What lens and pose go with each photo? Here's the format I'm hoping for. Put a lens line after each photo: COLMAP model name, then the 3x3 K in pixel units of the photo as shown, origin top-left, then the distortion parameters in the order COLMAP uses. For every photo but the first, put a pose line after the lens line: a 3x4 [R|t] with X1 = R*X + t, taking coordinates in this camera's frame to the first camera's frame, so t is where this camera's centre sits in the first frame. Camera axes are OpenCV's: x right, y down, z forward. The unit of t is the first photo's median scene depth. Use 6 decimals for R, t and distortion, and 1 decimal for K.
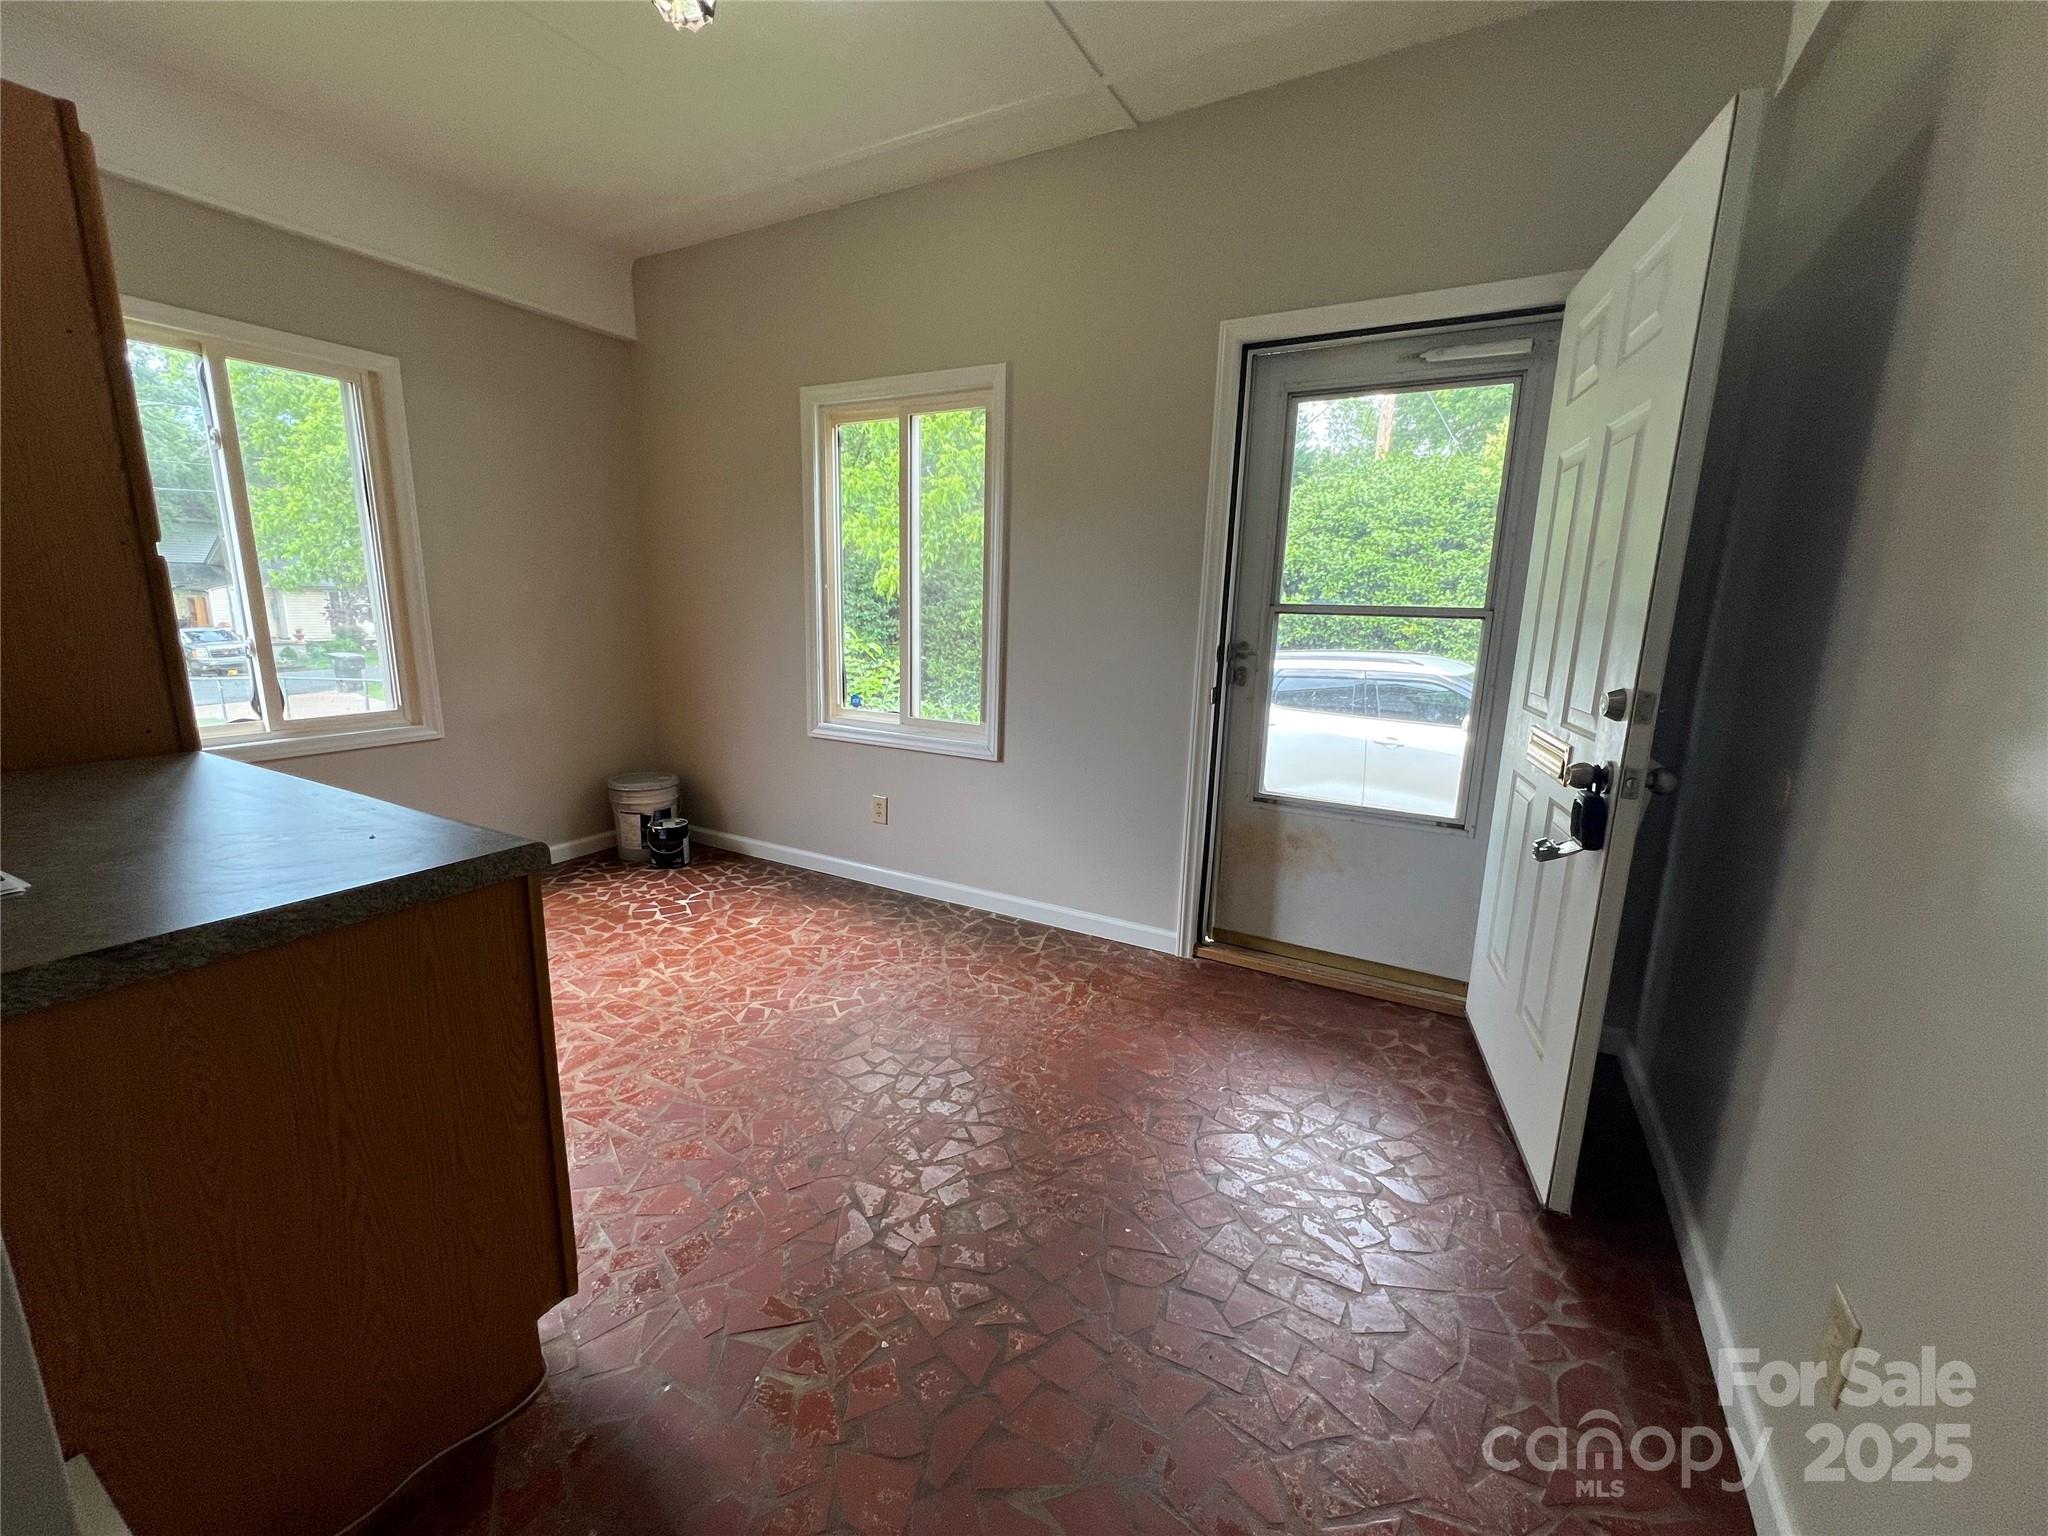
lens RADIAL K [[818.0, 0, 1019.8], [0, 818.0, 763.8], [0, 0, 1]] dist [-0.001029, -0.000033]
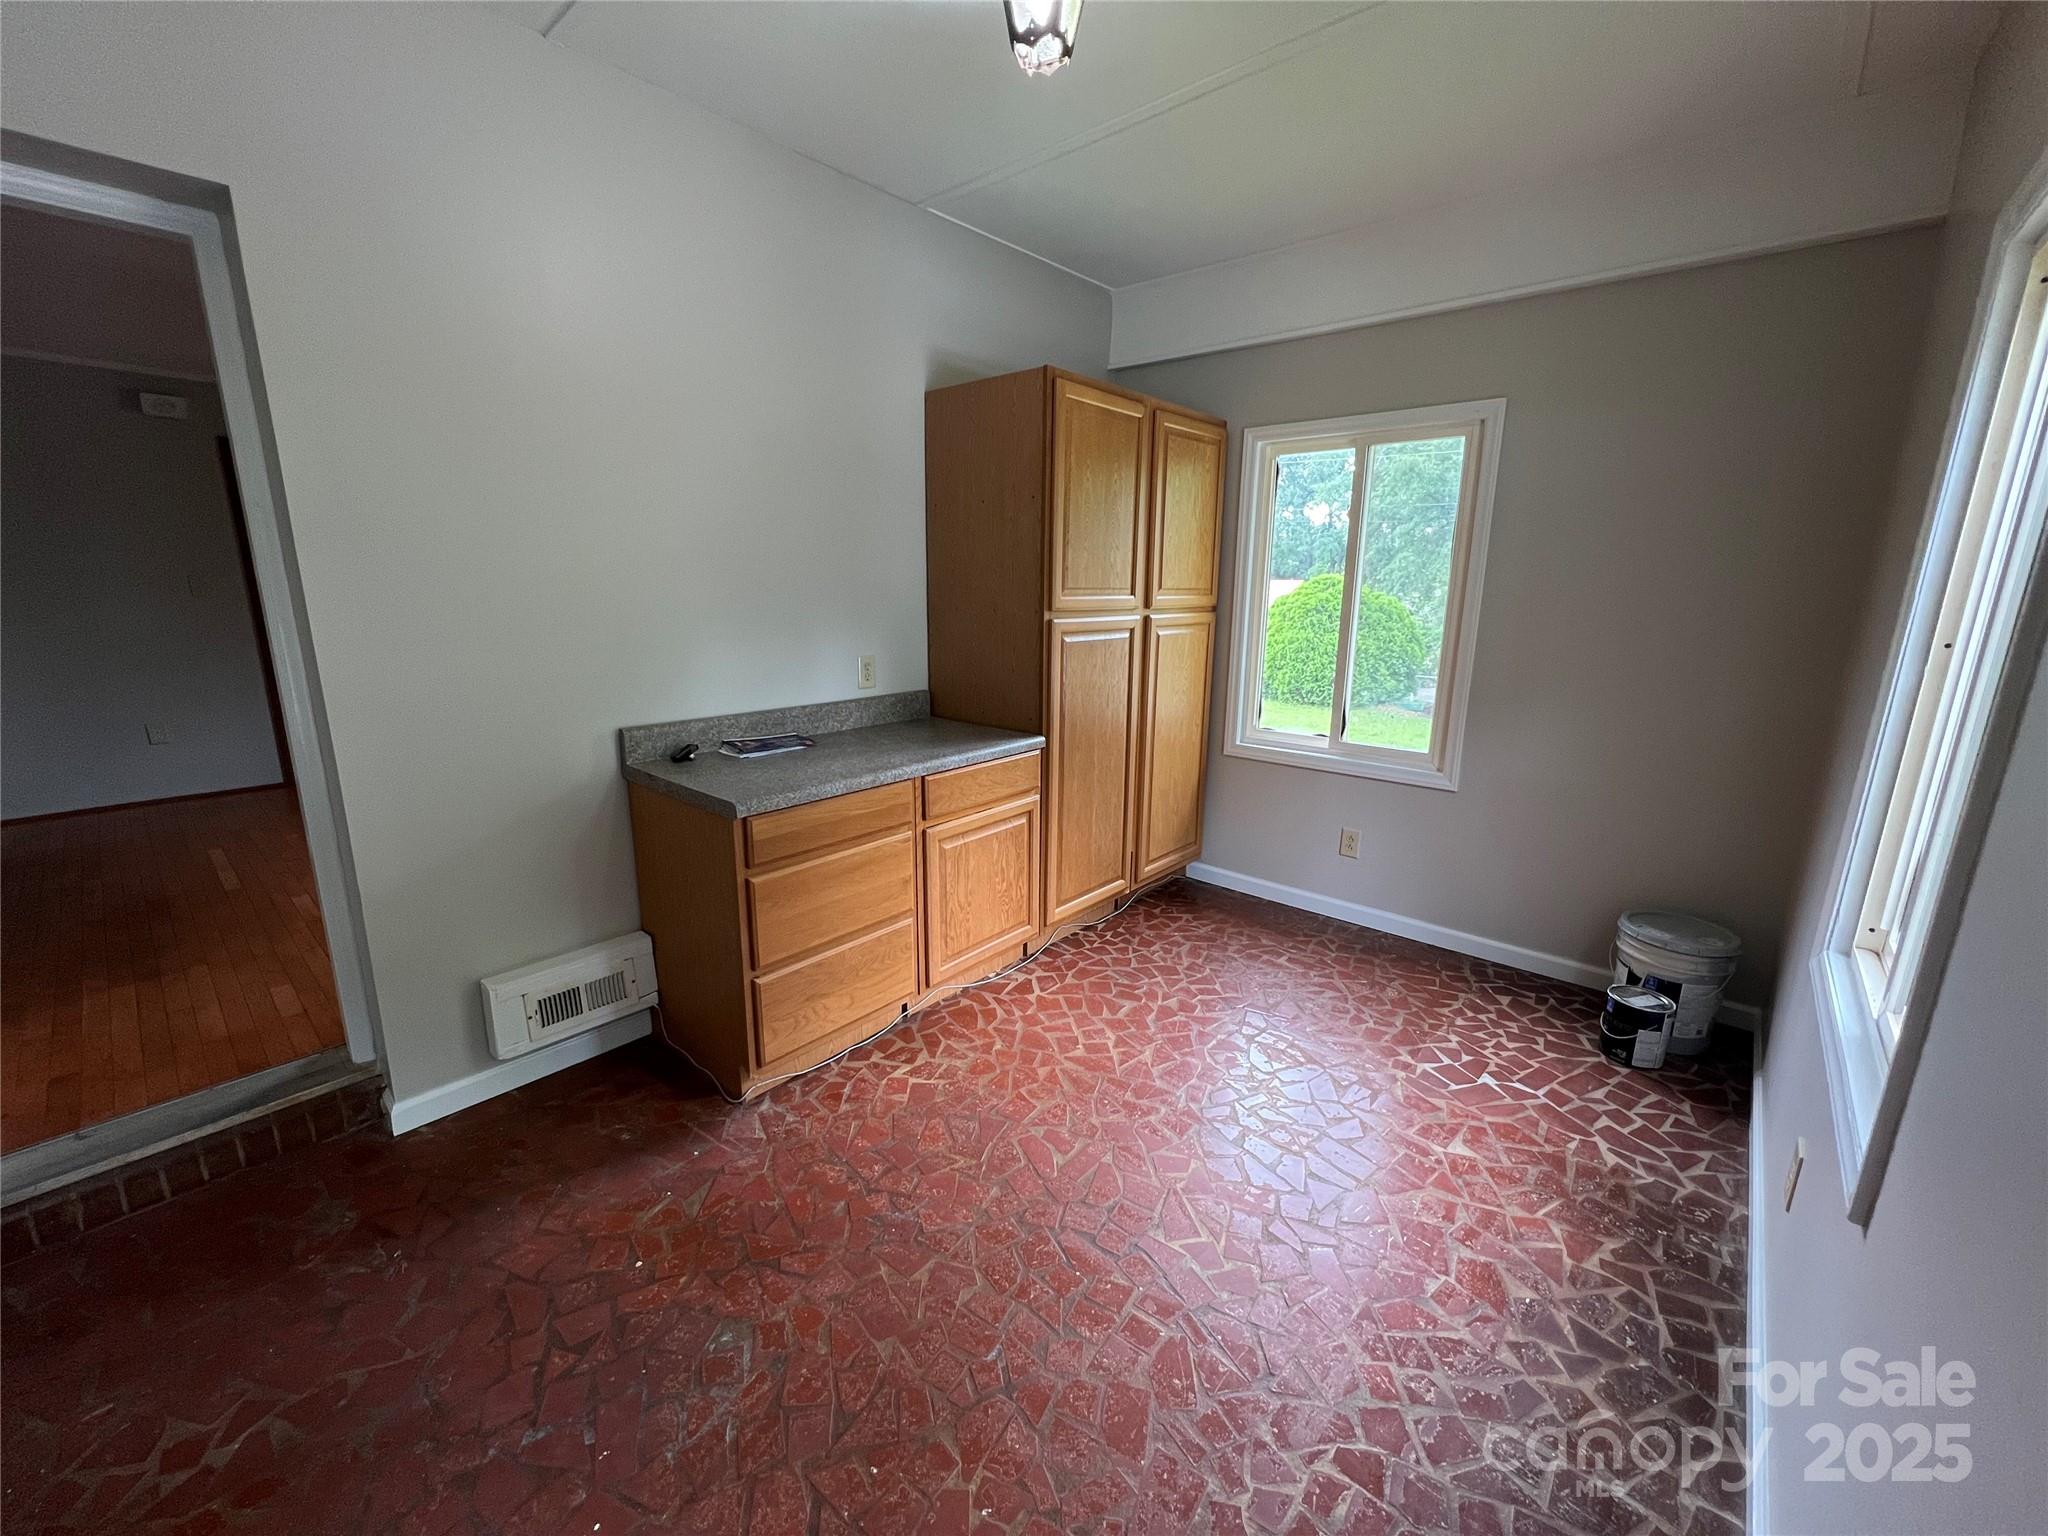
lens RADIAL K [[818.0, 0, 1019.8], [0, 818.0, 763.8], [0, 0, 1]] dist [-0.001029, -0.000033]
pose [[-0.219353, 0.191131, -0.956741, 0.310508], [-0.208670, 0.948741, 0.237375, -0.177833], [0.953069, 0.251712, -0.168226, 0.645376]]
